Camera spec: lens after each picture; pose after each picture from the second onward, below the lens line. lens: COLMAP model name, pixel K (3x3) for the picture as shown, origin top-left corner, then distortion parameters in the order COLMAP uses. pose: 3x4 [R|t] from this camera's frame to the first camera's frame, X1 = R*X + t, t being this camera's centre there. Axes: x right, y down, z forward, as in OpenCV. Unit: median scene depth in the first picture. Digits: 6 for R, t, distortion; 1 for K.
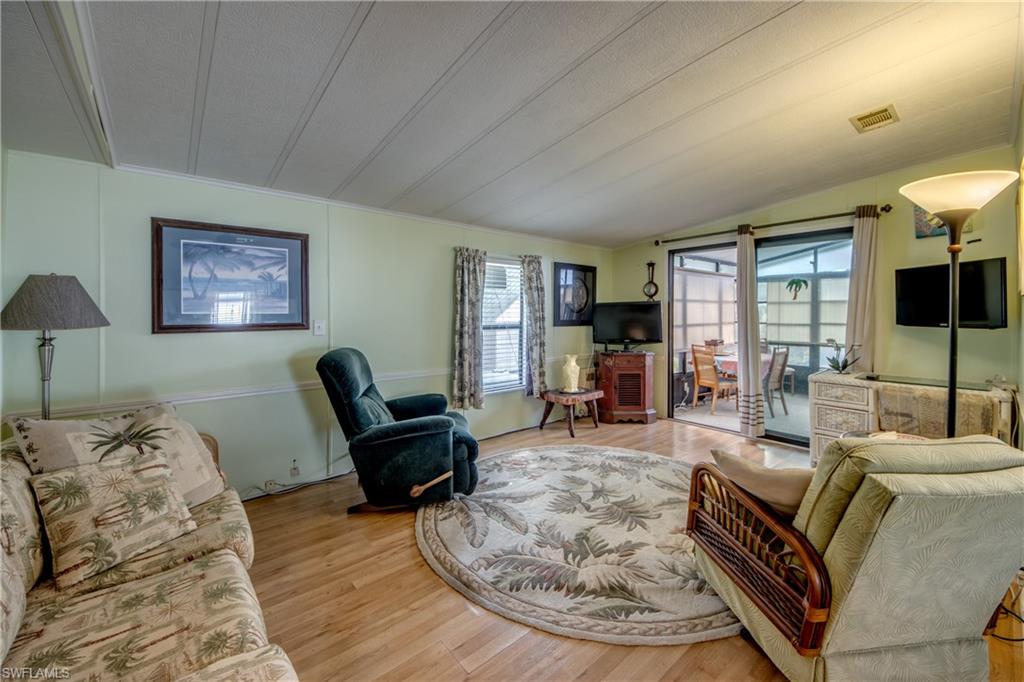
lens RADIAL K [[398.5, 0, 512.2], [0, 398.5, 316.2], [0, 0, 1]] dist [0.003596, -0.010214]
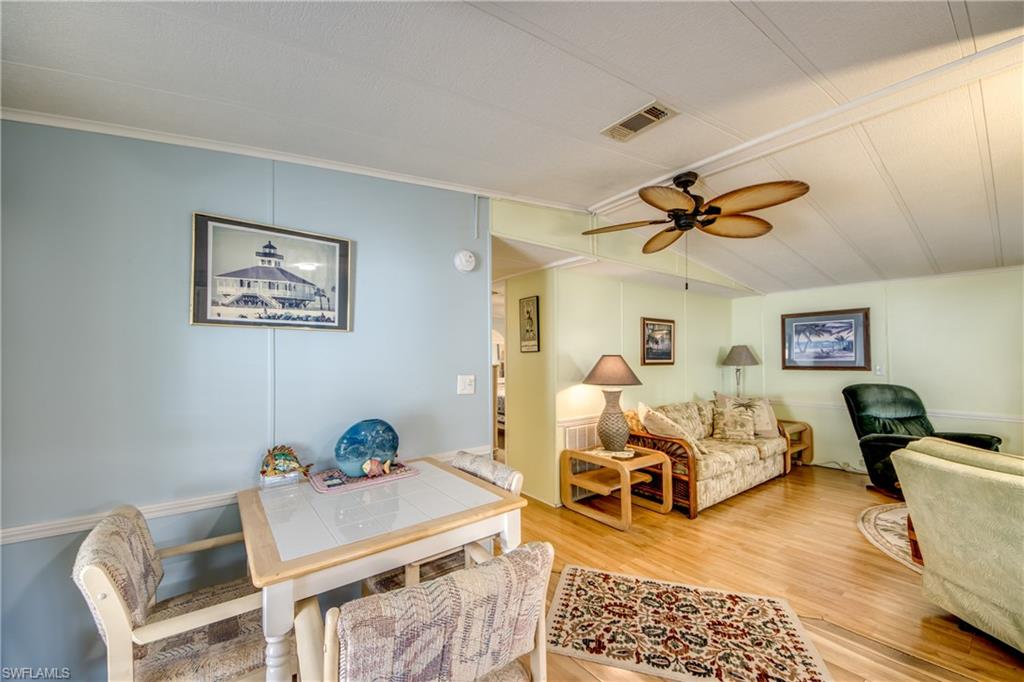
lens RADIAL K [[398.5, 0, 508.4], [0, 398.5, 350.1], [0, 0, 1]] dist [0.003596, -0.010214]
pose [[-0.054681, -0.021476, -0.998273, 1.281677], [-0.004627, 0.999763, -0.021254, -0.008534], [0.998493, 0.003457, -0.054768, -0.336478]]
